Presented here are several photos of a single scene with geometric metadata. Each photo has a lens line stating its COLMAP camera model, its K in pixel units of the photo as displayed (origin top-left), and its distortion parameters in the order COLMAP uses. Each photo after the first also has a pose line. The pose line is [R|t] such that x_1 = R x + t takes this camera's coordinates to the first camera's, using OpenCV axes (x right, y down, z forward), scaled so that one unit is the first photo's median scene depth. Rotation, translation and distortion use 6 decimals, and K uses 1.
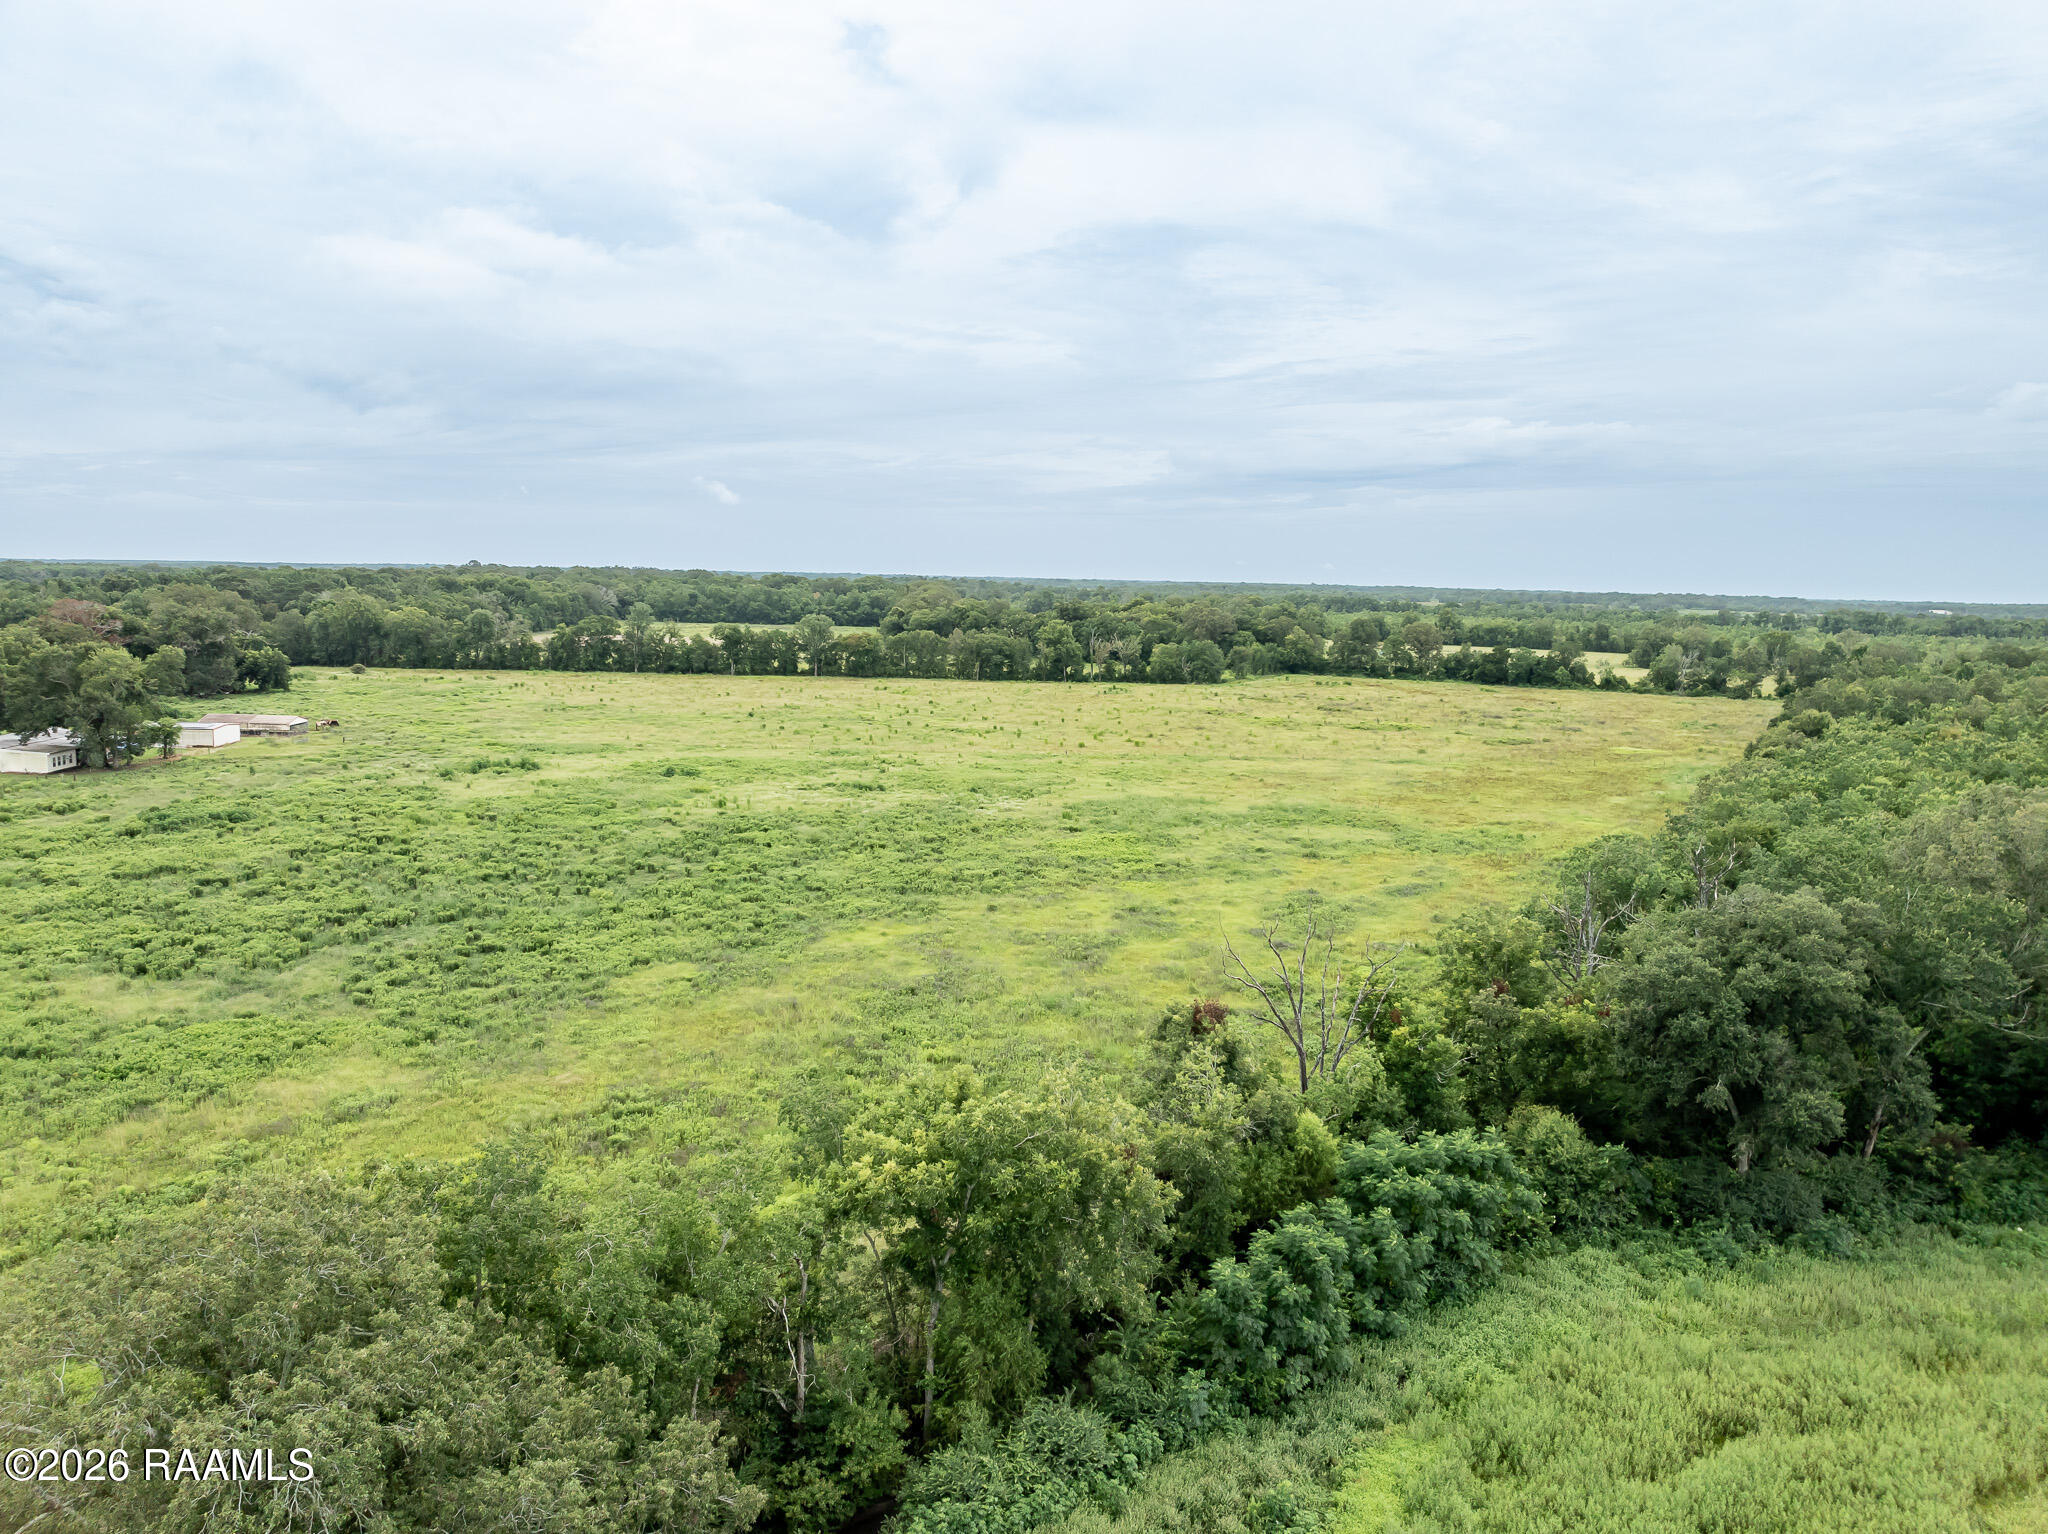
lens RADIAL K [[1444.5, 0, 1010.1], [0, 1444.5, 744.5], [0, 0, 1]] dist [-0.052654, 0.021103]
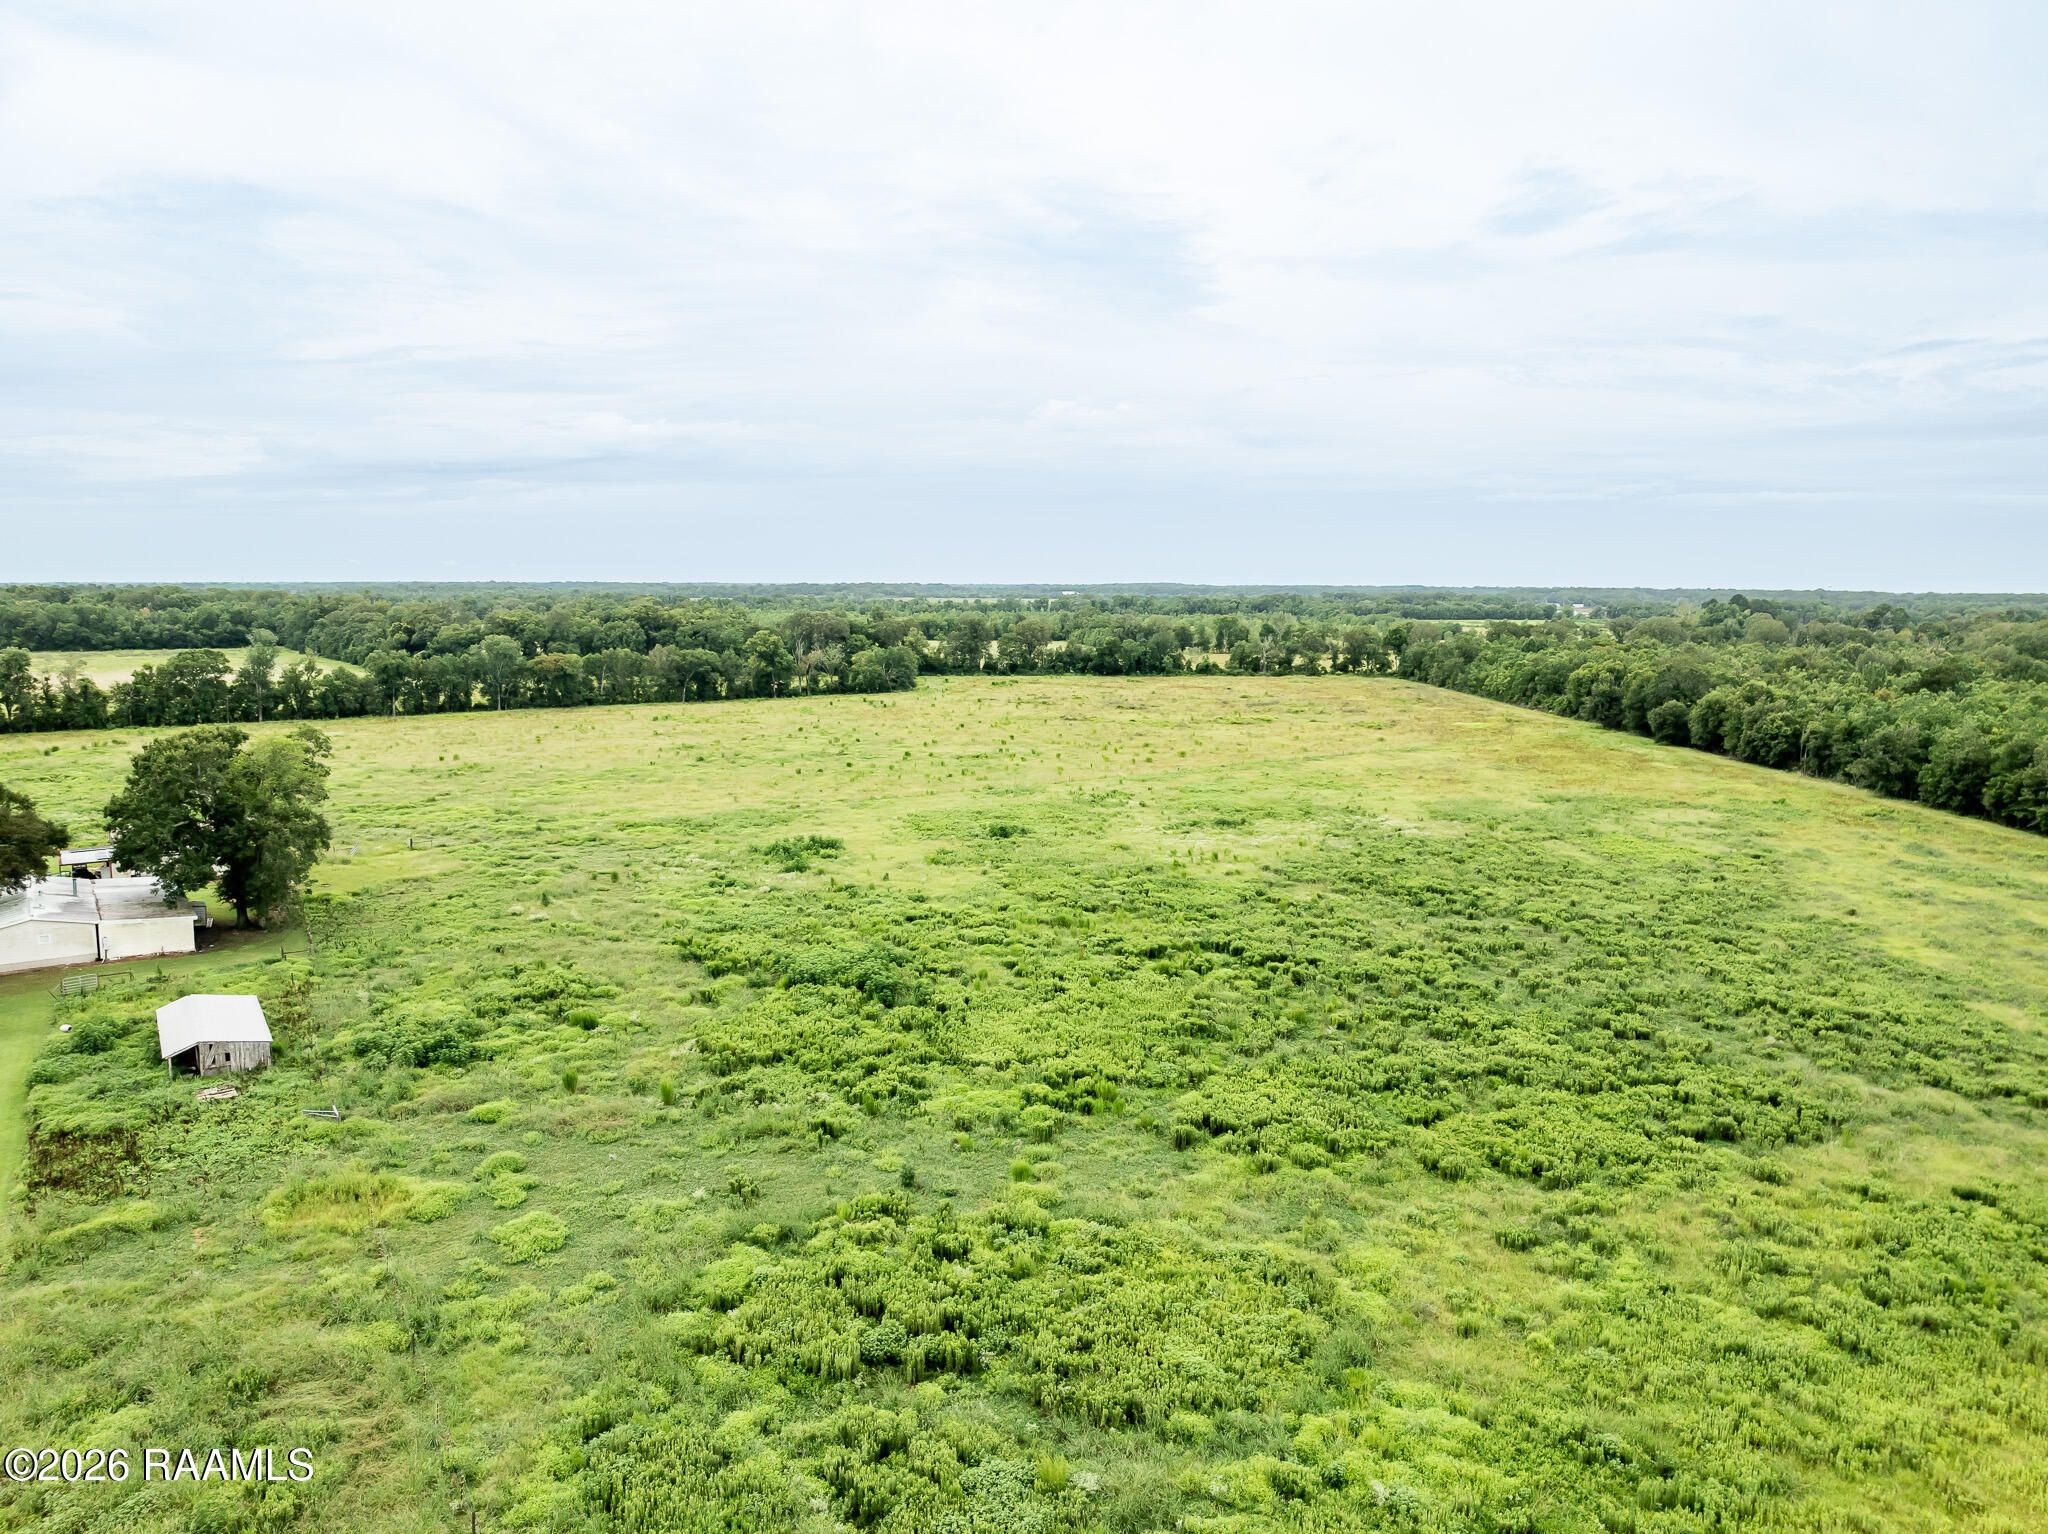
lens RADIAL K [[1444.5, 0, 1033.5], [0, 1444.5, 729.9], [0, 0, 1]] dist [-0.052654, 0.021103]
pose [[0.819212, -0.075693, 0.568474, -0.343842], [0.078960, 0.996698, 0.018925, -0.026900], [-0.568030, 0.029383, 0.822483, 0.146100]]
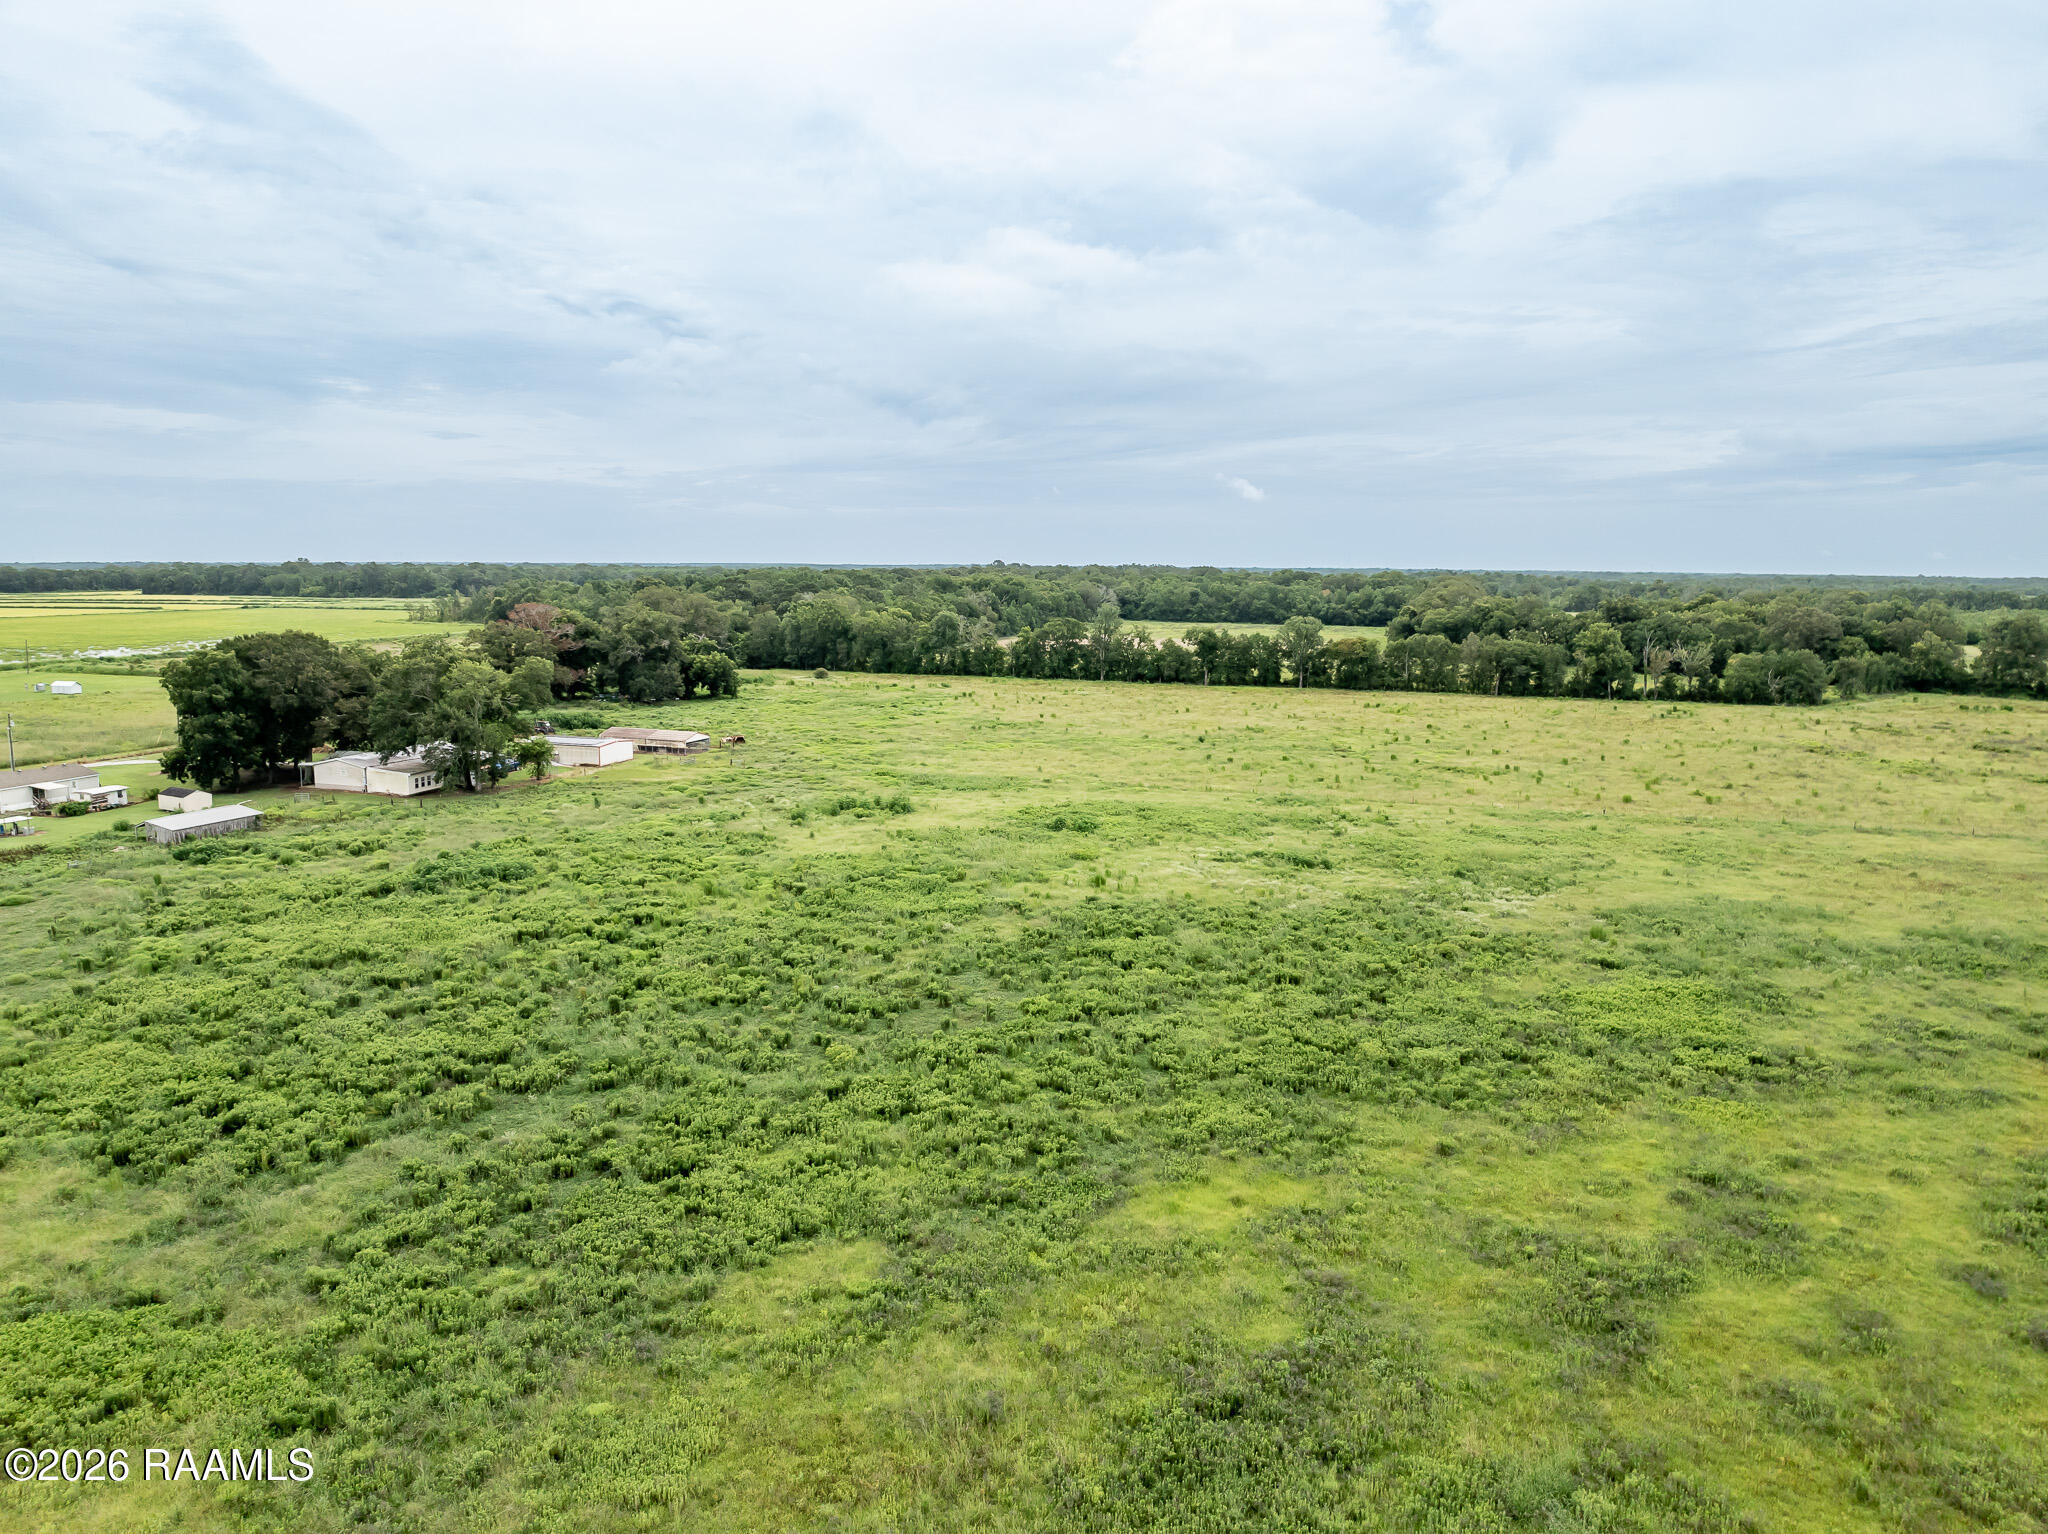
lens RADIAL K [[1444.5, 0, 1022.4], [0, 1444.5, 727.8], [0, 0, 1]] dist [-0.052654, 0.021103]
pose [[0.938138, 0.024057, -0.345426, 0.007268], [-0.027125, 0.999624, -0.004049, -0.015108], [0.345198, 0.013168, 0.938437, 0.130277]]
